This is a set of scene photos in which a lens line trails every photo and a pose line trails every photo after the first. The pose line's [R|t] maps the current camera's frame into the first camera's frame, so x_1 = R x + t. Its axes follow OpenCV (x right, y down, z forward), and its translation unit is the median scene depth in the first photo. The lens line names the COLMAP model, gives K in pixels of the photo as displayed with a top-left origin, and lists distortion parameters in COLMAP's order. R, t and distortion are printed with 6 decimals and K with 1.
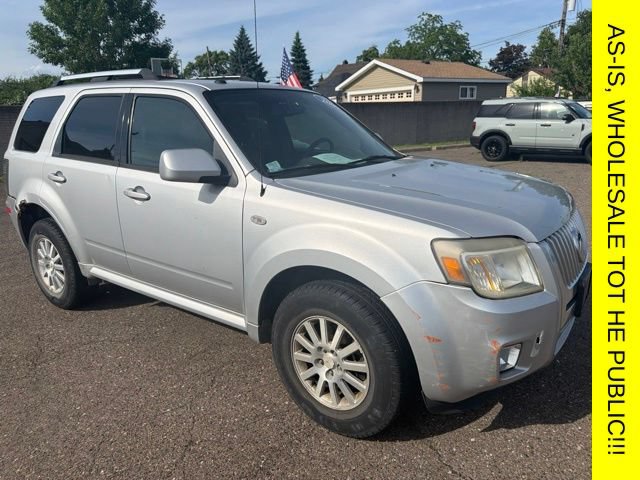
lens RADIAL K [[454.2, 0, 320.0], [0, 454.2, 240.0], [0, 0, 1]] dist [0.007429, -0.001993]
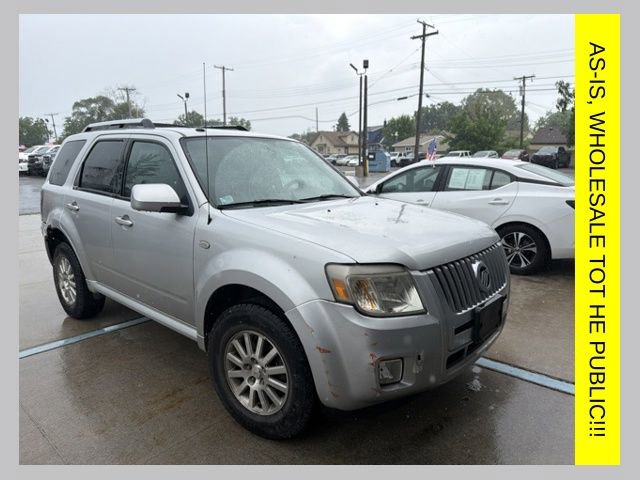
lens RADIAL K [[454.2, 0, 320.0], [0, 454.2, 240.0], [0, 0, 1]] dist [0.007429, -0.001993]
pose [[0.991836, 0.033177, -0.123129, 0.292674], [-0.043778, 0.995469, -0.084413, 0.030219], [0.119770, 0.089115, 0.988794, -0.125358]]
